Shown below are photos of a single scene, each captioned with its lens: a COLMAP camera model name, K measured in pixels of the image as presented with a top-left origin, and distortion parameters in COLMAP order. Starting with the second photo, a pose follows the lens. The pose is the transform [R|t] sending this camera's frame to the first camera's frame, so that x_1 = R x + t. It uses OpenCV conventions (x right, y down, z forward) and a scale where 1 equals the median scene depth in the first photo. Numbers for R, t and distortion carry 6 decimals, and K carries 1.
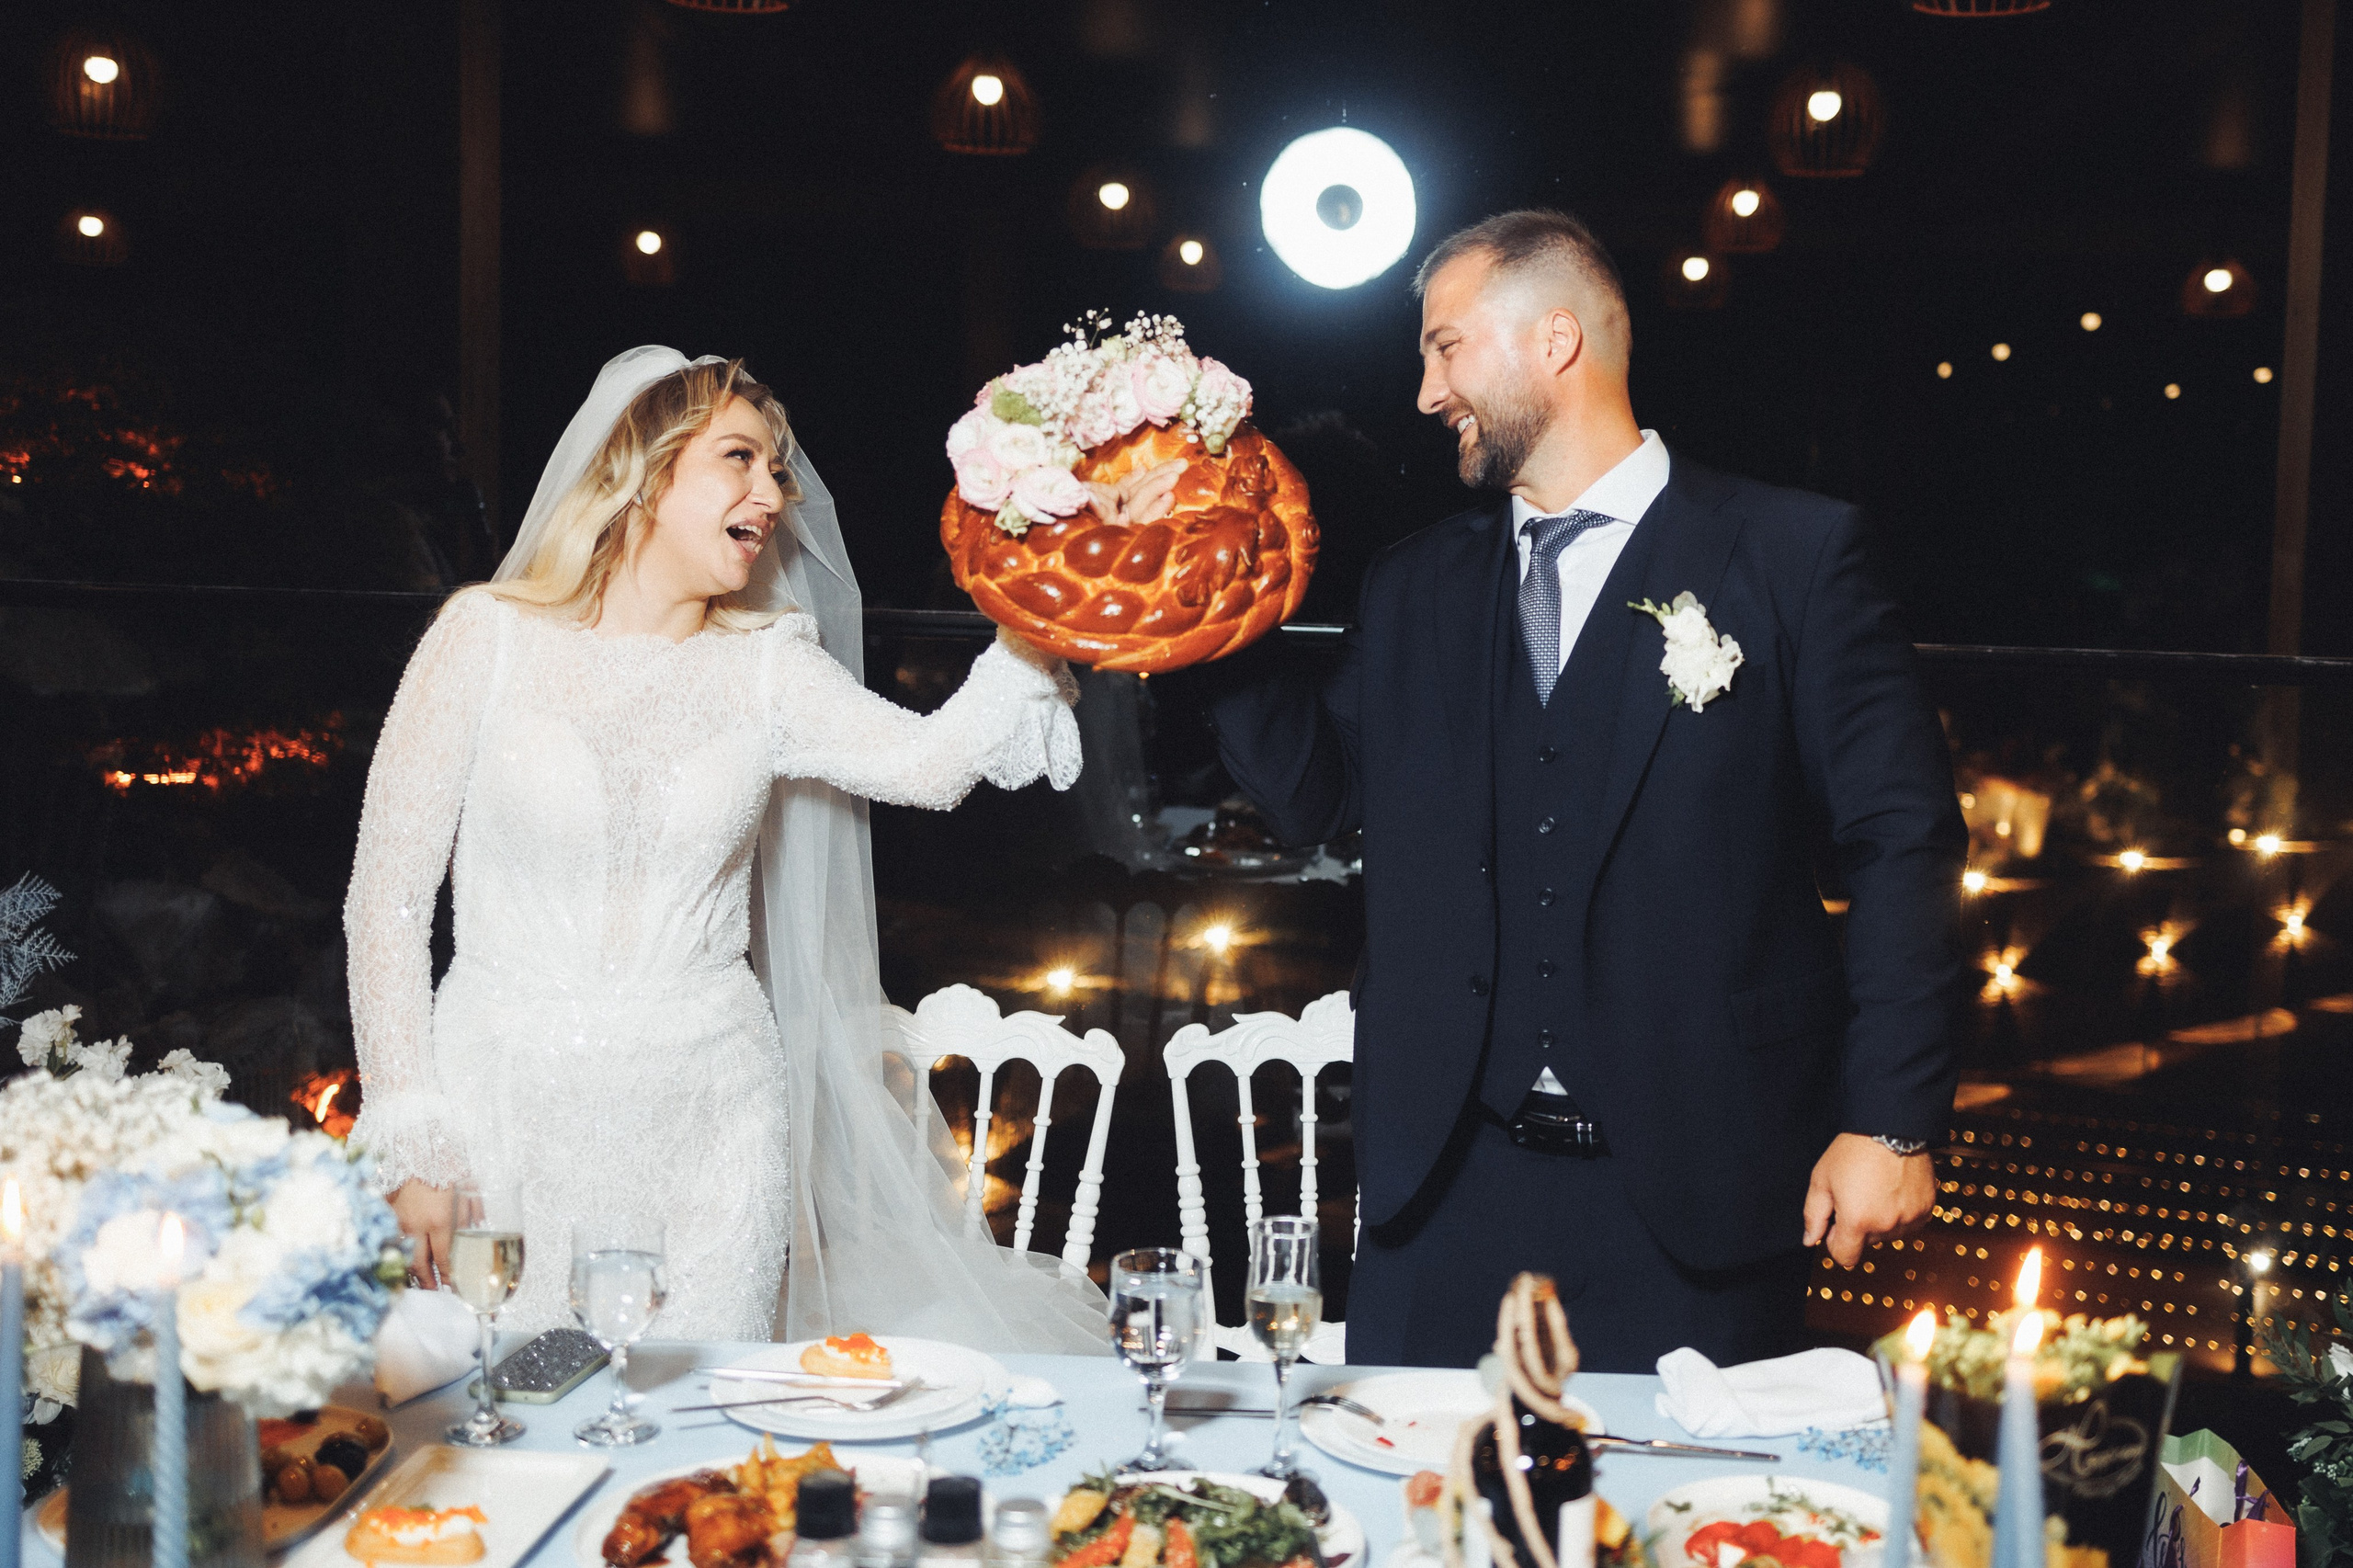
lens RADIAL K [[2603.0, 0, 1342.0], [0, 2603.0, 715.7], [0, 0, 1]] dist [0.008509, -0.007342]
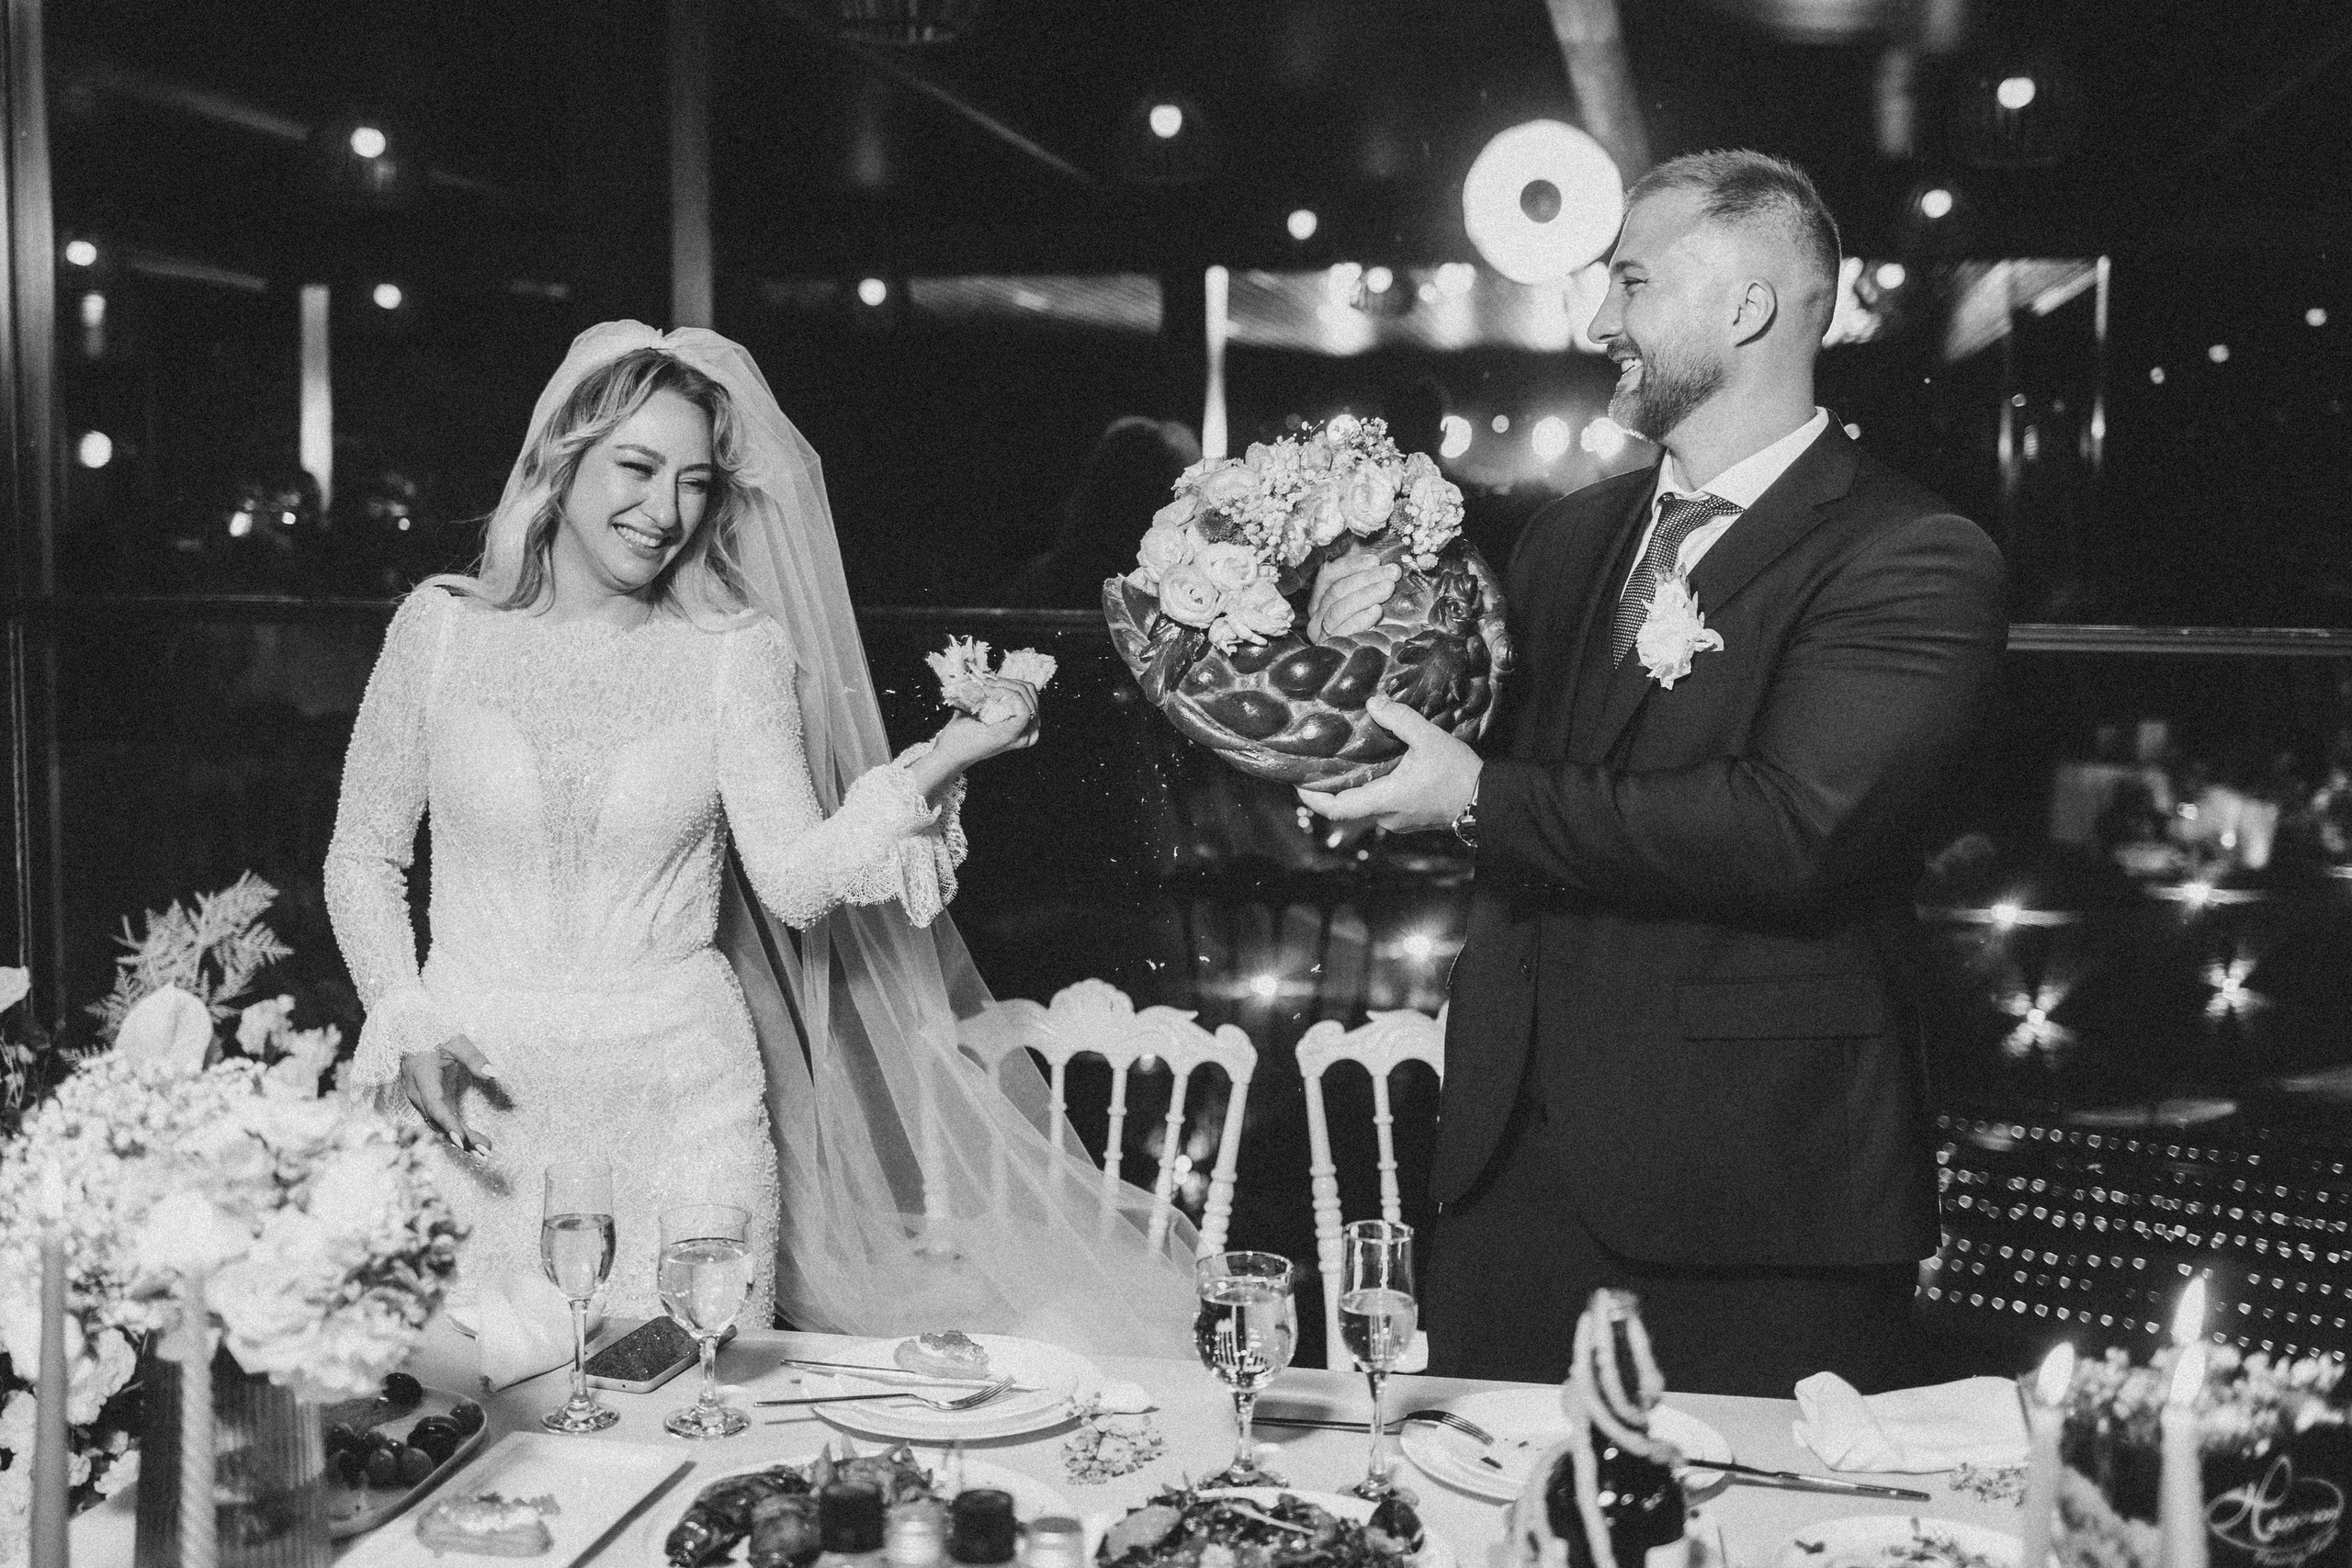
lens RADIAL K [[2500.3, 0, 1139.7], [0, 2500.3, 725.7], [0, 0, 1]] dist [0.008132, -0.001291]
pose [[0.986909, -0.010592, -0.160933, 0.040129], [0.009994, 0.999940, -0.004526, 0.016371], [0.160971, 0.002858, 0.986955, 0.090873]]
